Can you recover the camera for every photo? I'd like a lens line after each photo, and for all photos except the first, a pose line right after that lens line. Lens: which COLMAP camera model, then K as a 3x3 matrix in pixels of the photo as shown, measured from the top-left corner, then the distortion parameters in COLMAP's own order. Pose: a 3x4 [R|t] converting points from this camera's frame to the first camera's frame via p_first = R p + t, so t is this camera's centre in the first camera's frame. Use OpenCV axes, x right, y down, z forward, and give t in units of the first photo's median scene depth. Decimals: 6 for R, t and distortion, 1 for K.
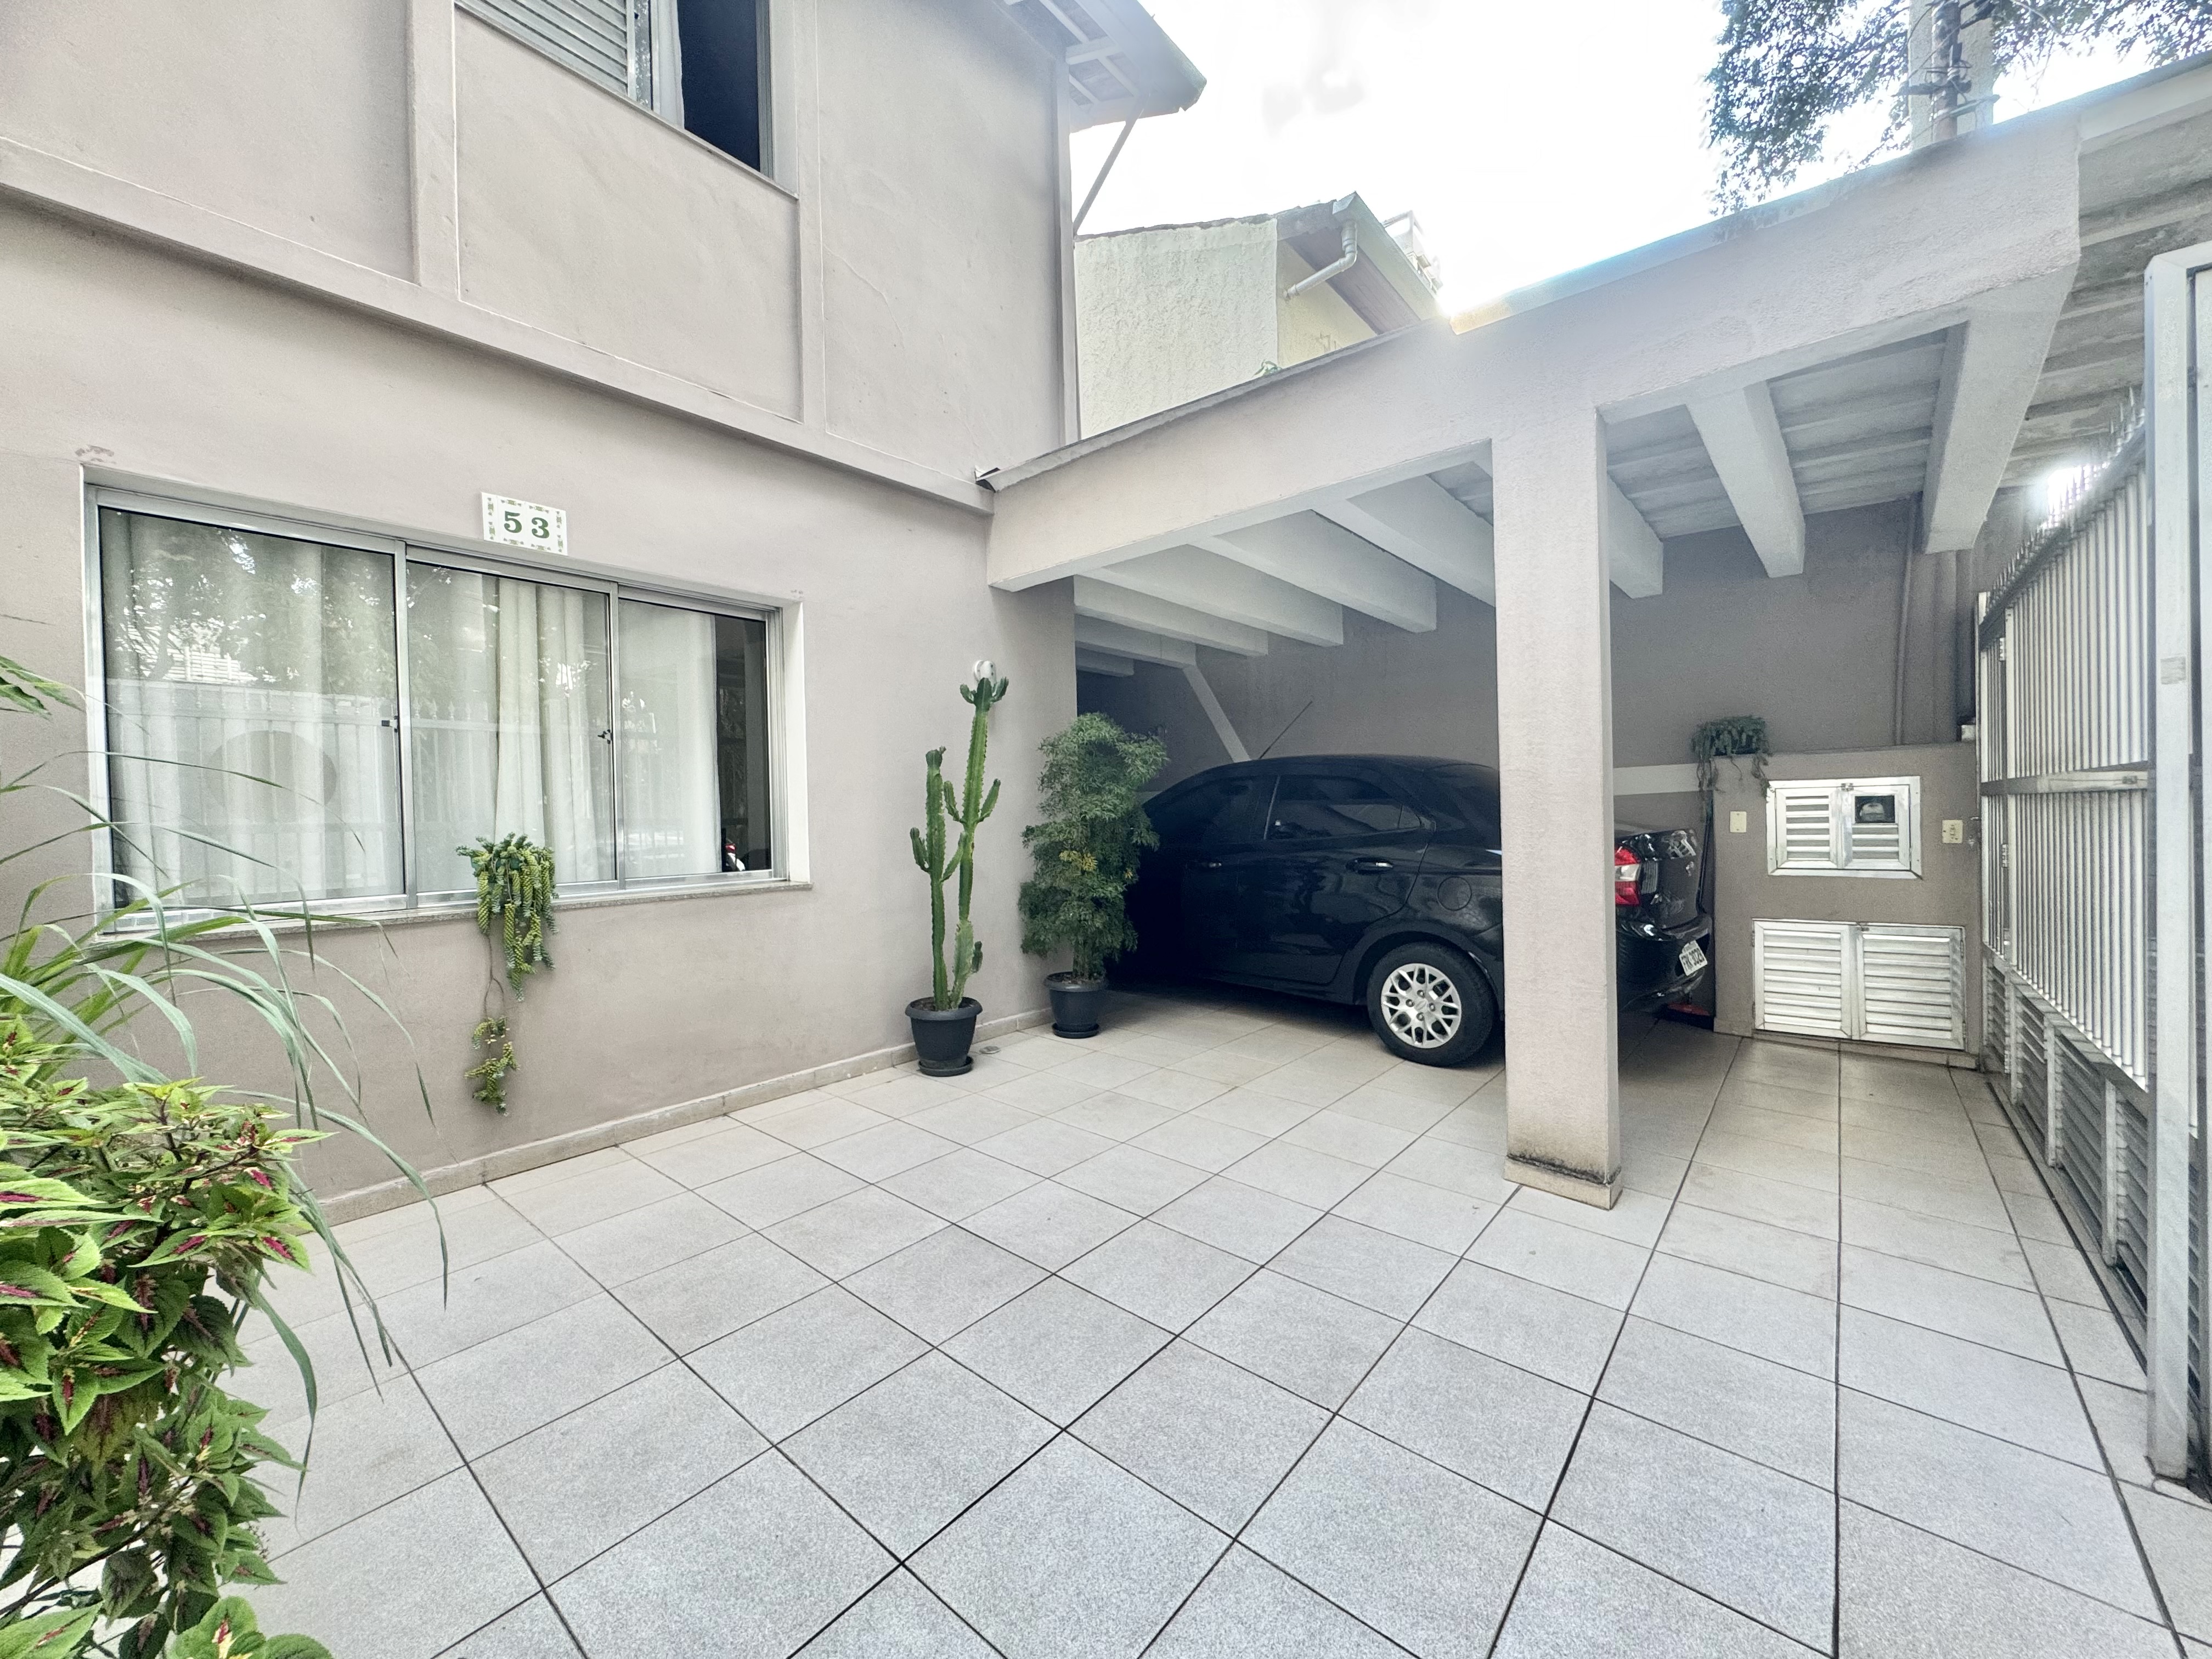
lens RADIAL K [[881.3, 0, 1104.3], [0, 881.3, 837.0], [0, 0, 1]] dist [-0.000767, -0.000365]
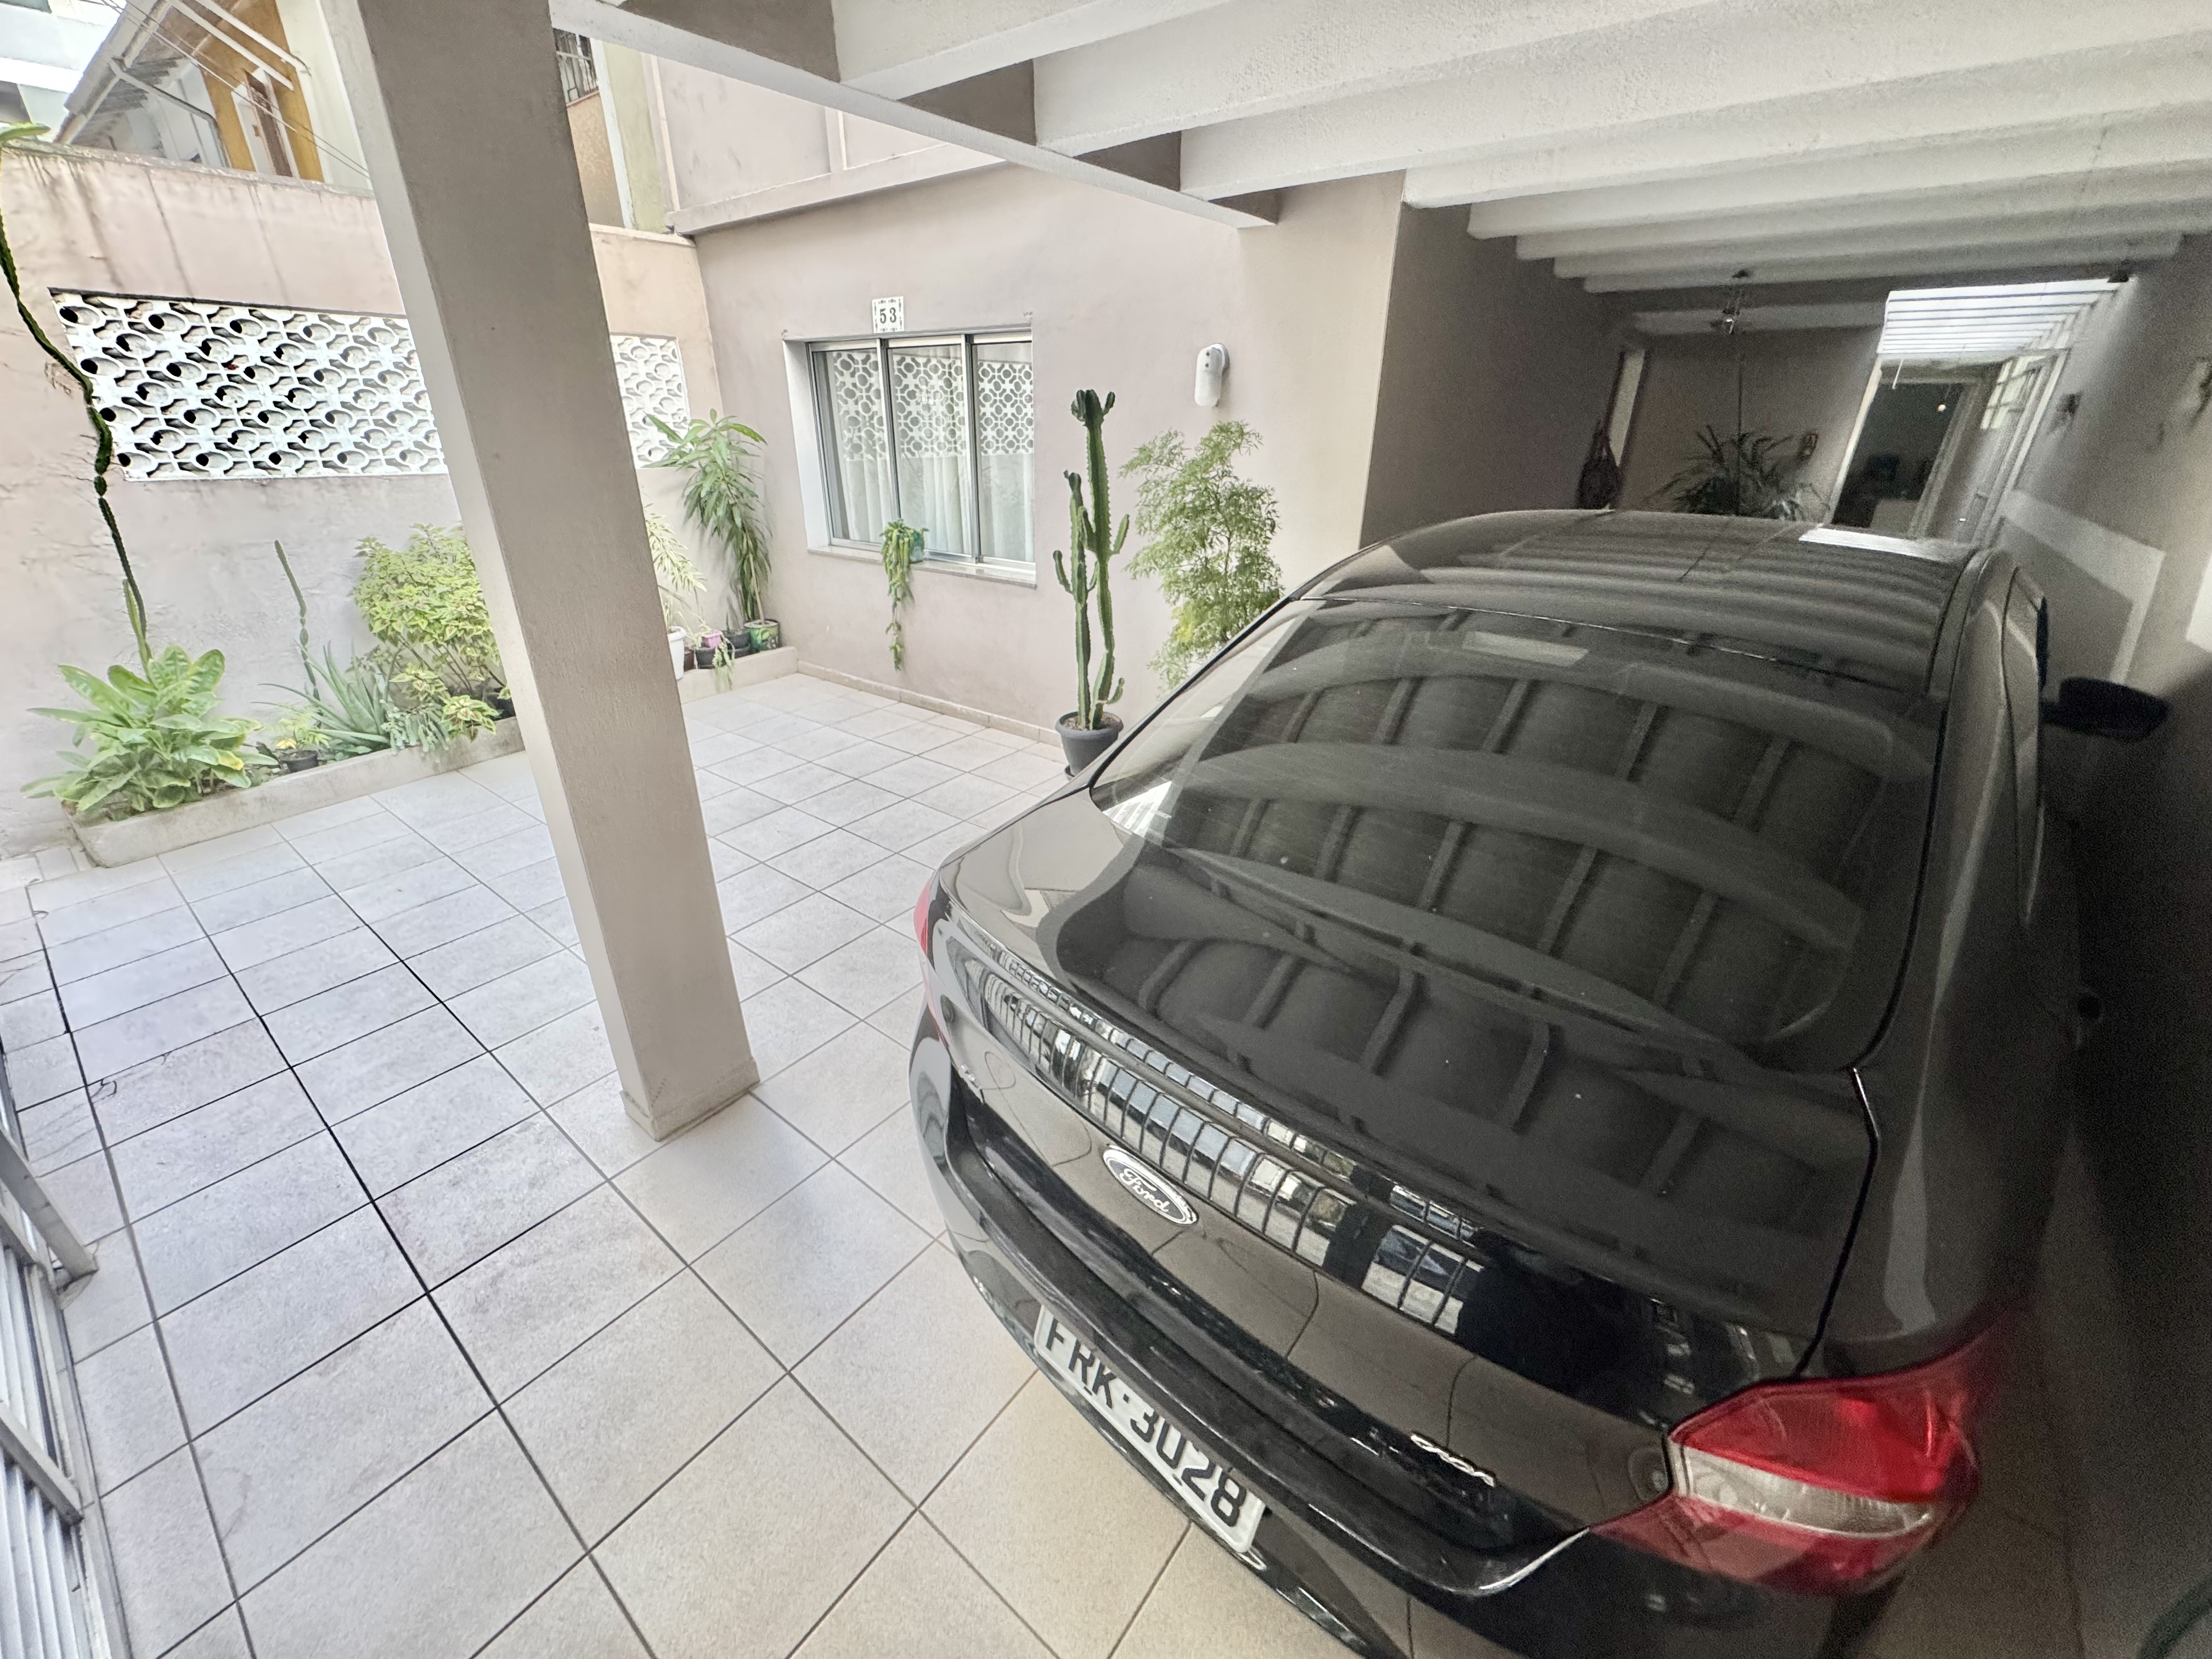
lens RADIAL K [[881.3, 0, 1100.6], [0, 881.3, 824.2], [0, 0, 1]] dist [-0.000767, -0.000365]
pose [[0.016784, 0.435907, -0.899835, 0.839805], [-0.032709, 0.899719, 0.435241, -0.165846], [0.999324, 0.022128, 0.029359, 0.966033]]
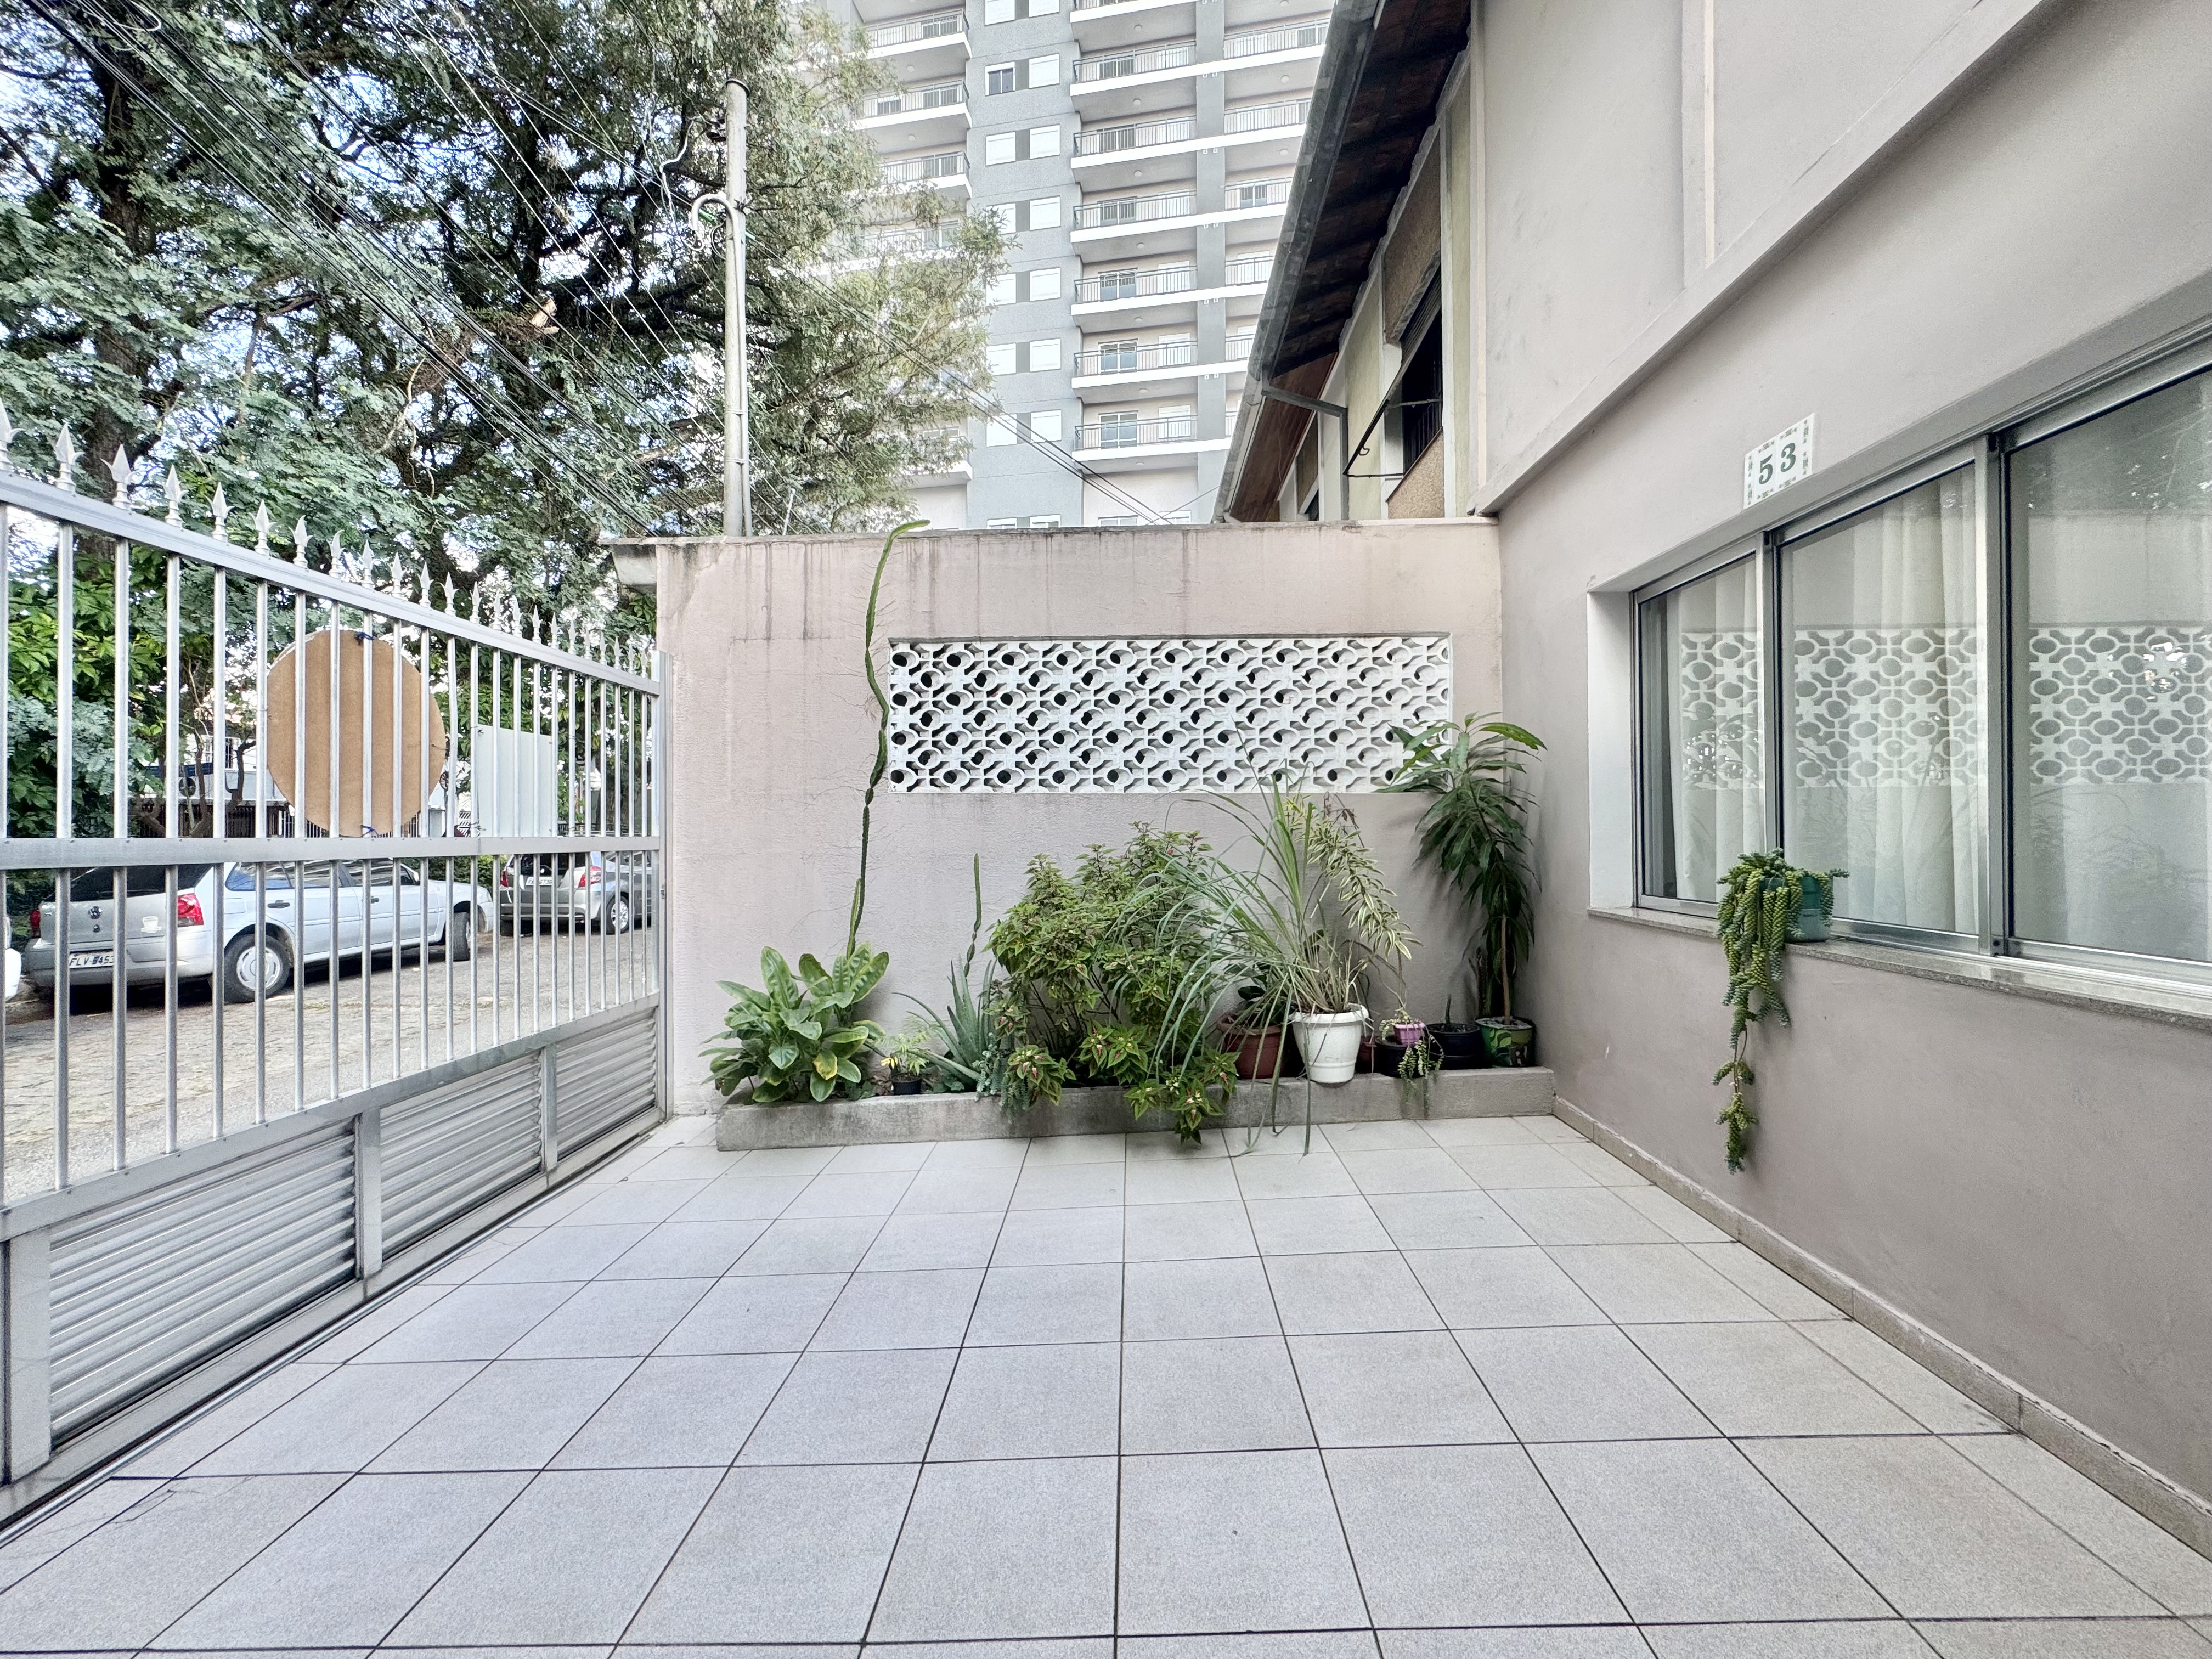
lens RADIAL K [[881.3, 0, 1102.9], [0, 881.3, 824.5], [0, 0, 1]] dist [-0.000767, -0.000365]
pose [[-0.792084, 0.024288, -0.609928, 0.229891], [0.010118, 0.999593, 0.026664, -0.039001], [0.610328, 0.014948, -0.792008, 0.900376]]
